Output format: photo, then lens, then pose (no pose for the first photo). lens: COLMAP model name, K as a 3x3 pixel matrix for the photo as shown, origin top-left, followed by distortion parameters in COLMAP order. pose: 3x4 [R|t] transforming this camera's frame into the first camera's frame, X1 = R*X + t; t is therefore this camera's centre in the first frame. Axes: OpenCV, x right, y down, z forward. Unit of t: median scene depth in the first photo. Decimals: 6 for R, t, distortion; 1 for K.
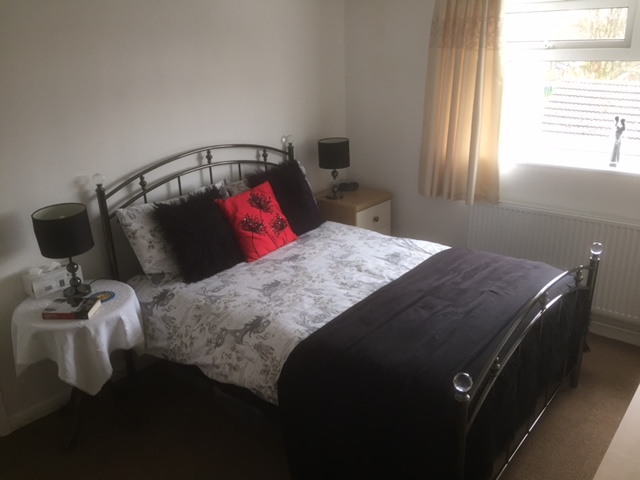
lens RADIAL K [[540.7, 0, 322.8], [0, 540.7, 239.1], [0, 0, 1]] dist [0.088066, 0.001766]
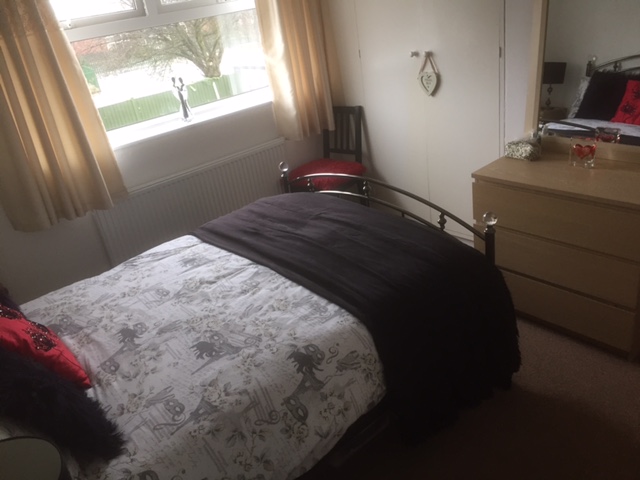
lens RADIAL K [[540.7, 0, 322.4], [0, 540.7, 241.8], [0, 0, 1]] dist [0.088066, 0.001766]
pose [[0.188267, -0.432773, 0.881625, -0.635162], [0.466377, 0.829402, 0.307545, -0.178846], [-0.864319, 0.353269, 0.357985, 0.574488]]
